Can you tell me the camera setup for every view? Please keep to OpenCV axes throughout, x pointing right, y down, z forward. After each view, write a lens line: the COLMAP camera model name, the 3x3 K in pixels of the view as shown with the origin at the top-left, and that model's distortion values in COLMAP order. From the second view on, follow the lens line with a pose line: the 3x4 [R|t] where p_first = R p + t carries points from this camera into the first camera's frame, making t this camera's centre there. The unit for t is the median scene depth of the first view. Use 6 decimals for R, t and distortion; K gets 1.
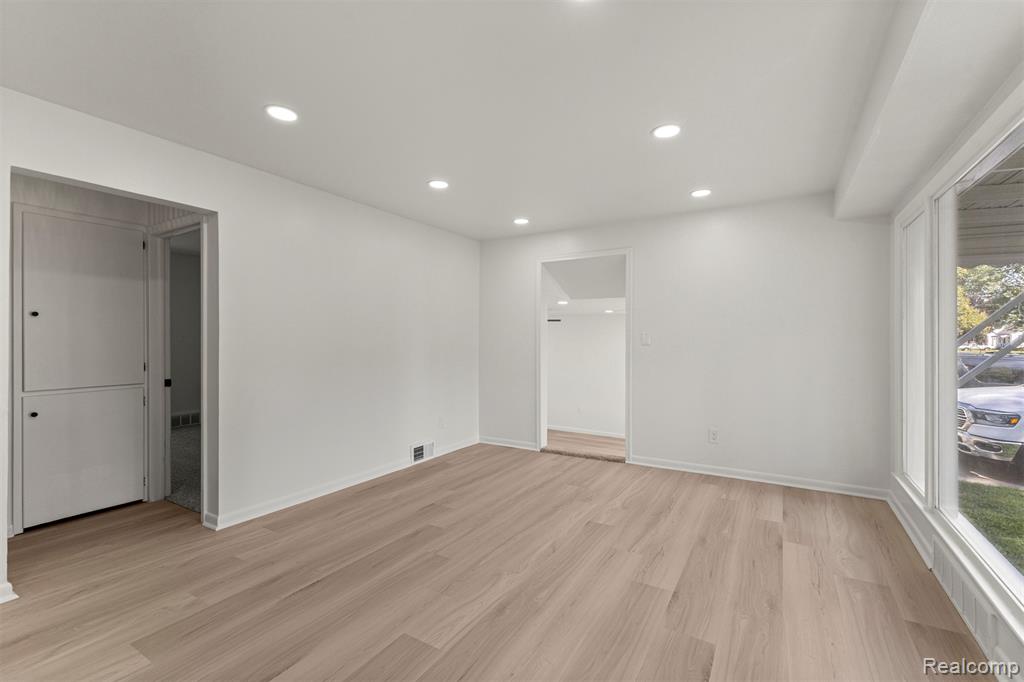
lens RADIAL K [[464.3, 0, 532.6], [0, 464.3, 338.1], [0, 0, 1]] dist [0.021315, -0.003642]
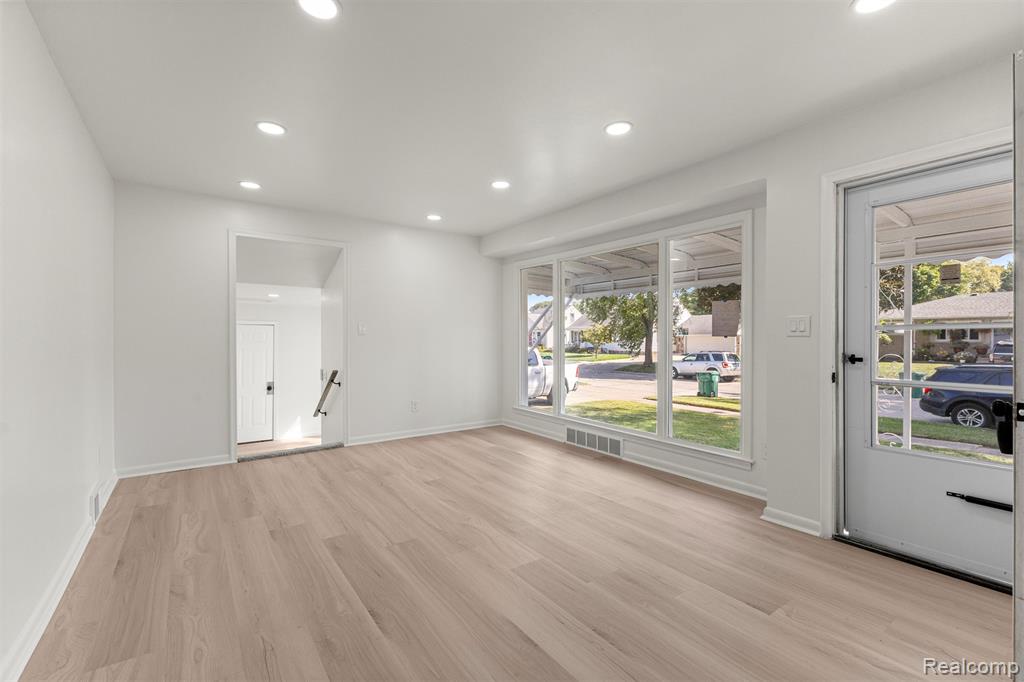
lens RADIAL K [[464.3, 0, 504.1], [0, 464.3, 344.4], [0, 0, 1]] dist [0.021315, -0.003642]
pose [[0.374966, -0.009588, 0.926989, -0.805437], [-0.004534, 0.999916, 0.012176, 0.028582], [-0.927028, -0.008769, 0.374891, 0.343290]]
